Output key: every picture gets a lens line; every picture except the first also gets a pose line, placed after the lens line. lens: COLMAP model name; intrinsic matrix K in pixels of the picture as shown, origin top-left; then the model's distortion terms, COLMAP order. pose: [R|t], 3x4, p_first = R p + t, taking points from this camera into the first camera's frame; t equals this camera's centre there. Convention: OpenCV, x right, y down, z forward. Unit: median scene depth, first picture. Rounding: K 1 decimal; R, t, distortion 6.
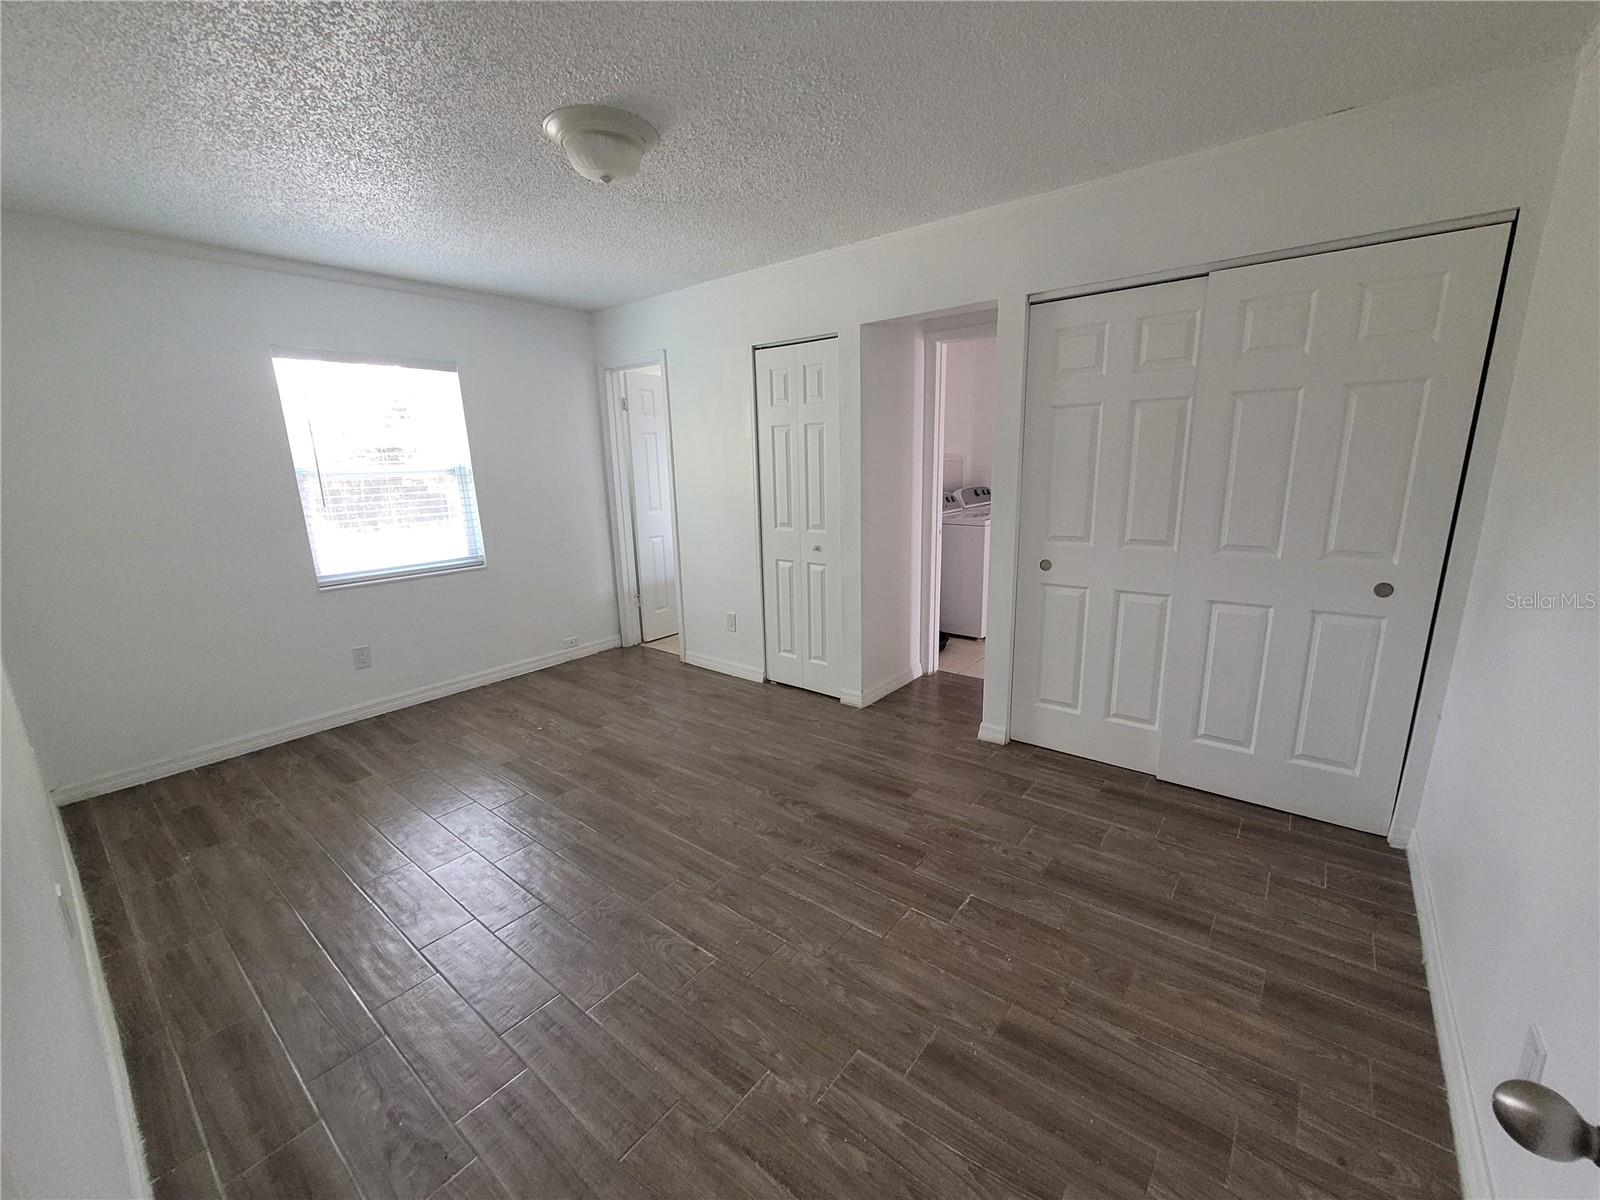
lens RADIAL K [[646.2, 0, 800.0], [0, 646.2, 600.0], [0, 0, 1]] dist [-0.000854, 0.000065]
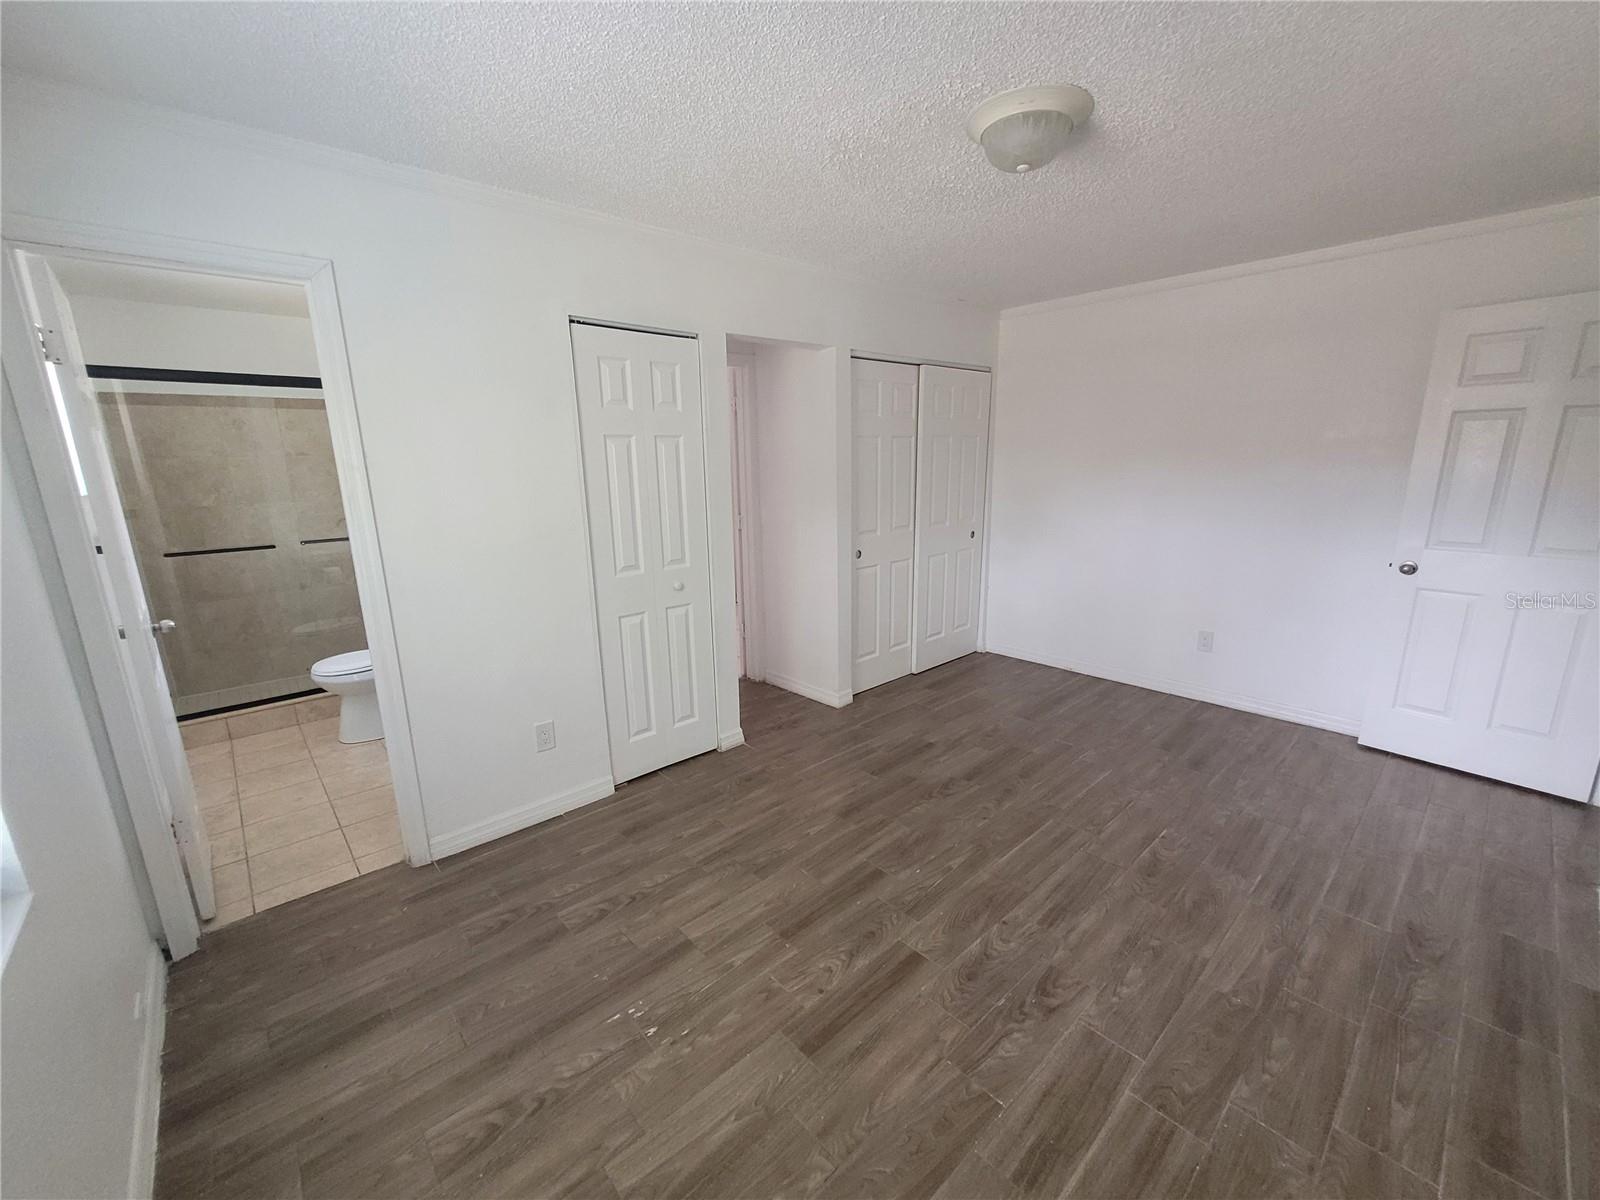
lens RADIAL K [[646.2, 0, 800.0], [0, 646.2, 600.0], [0, 0, 1]] dist [-0.000854, 0.000065]
pose [[0.162315, -0.193259, 0.967628, -0.862768], [0.229588, 0.961116, 0.153446, -0.178910], [-0.959658, 0.197249, 0.200374, 0.791004]]
